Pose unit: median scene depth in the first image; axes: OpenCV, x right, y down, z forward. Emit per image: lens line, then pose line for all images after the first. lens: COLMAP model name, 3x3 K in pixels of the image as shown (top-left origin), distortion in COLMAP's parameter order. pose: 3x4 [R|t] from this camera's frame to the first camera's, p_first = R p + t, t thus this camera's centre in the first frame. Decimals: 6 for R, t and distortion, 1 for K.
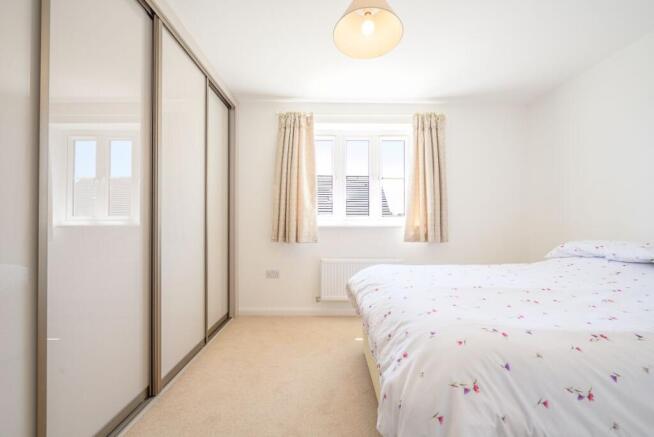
lens RADIAL K [[262.7, 0, 327.5], [0, 262.7, 220.4], [0, 0, 1]] dist [-0.002585, -0.000413]
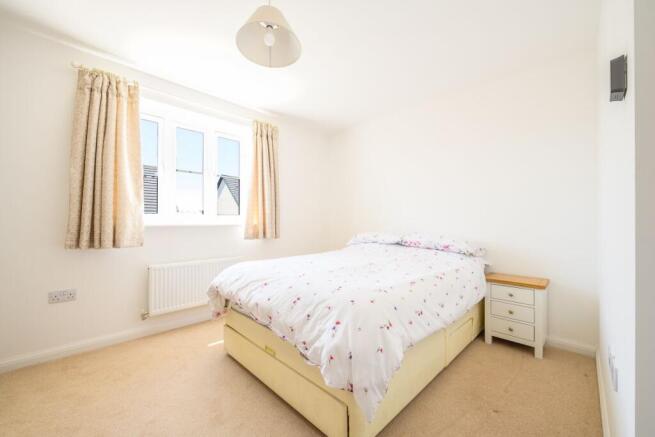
lens RADIAL K [[257.1, 0, 330.3], [0, 257.1, 220.1], [0, 0, 1]] dist [0.000216, 0.000063]
pose [[0.708464, 0.002491, 0.705743, -0.193763], [-0.005670, 0.999982, 0.002162, -0.000245], [-0.705725, -0.005534, 0.708465, 0.036857]]
